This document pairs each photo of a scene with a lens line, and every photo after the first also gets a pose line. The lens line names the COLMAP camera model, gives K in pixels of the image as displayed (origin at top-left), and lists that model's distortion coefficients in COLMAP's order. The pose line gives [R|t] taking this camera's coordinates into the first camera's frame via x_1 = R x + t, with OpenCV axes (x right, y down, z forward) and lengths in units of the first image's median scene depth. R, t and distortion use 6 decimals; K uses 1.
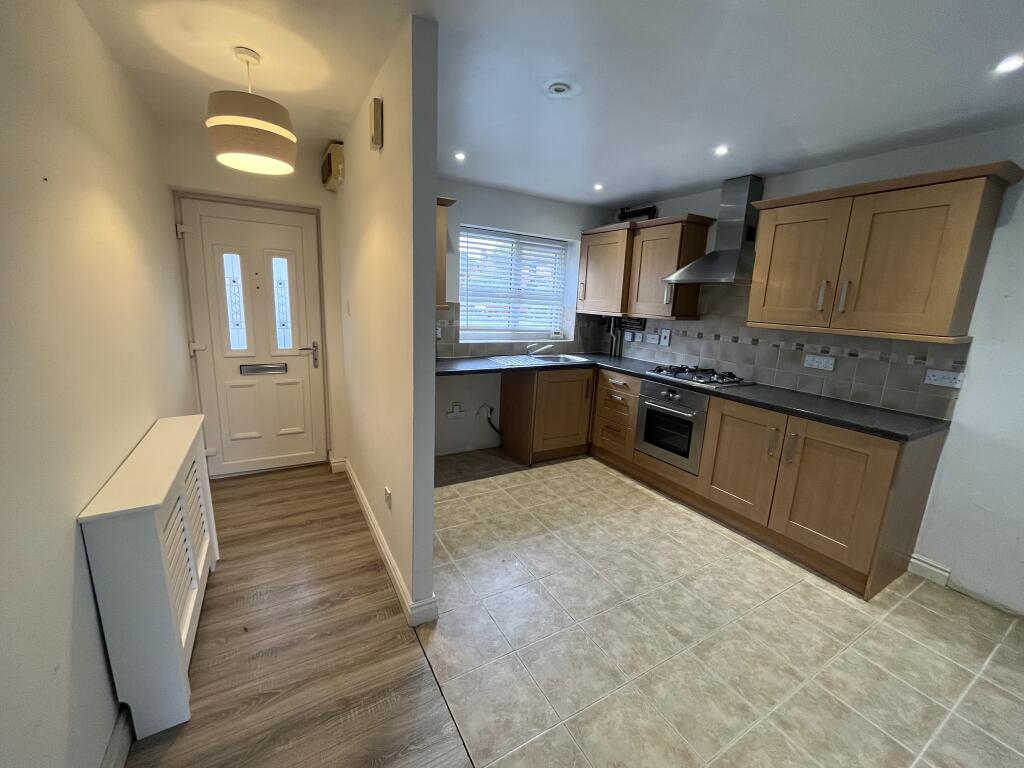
lens RADIAL K [[412.9, 0, 512.0], [0, 412.9, 384.0], [0, 0, 1]] dist [-0.003780, -0.000422]
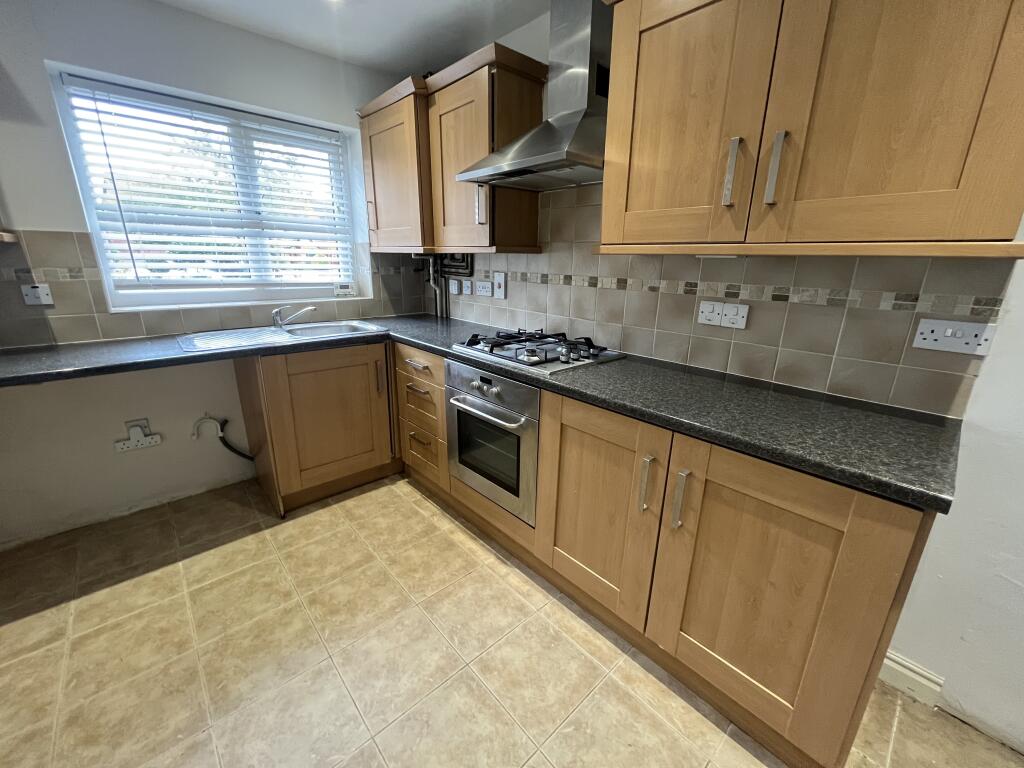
lens RADIAL K [[412.9, 0, 512.0], [0, 412.9, 384.0], [0, 0, 1]] dist [-0.003780, -0.000422]
pose [[0.977006, -0.087894, 0.194251, 0.297832], [0.069022, 0.992399, 0.101881, -0.030232], [-0.201729, -0.086131, 0.975647, 0.428635]]
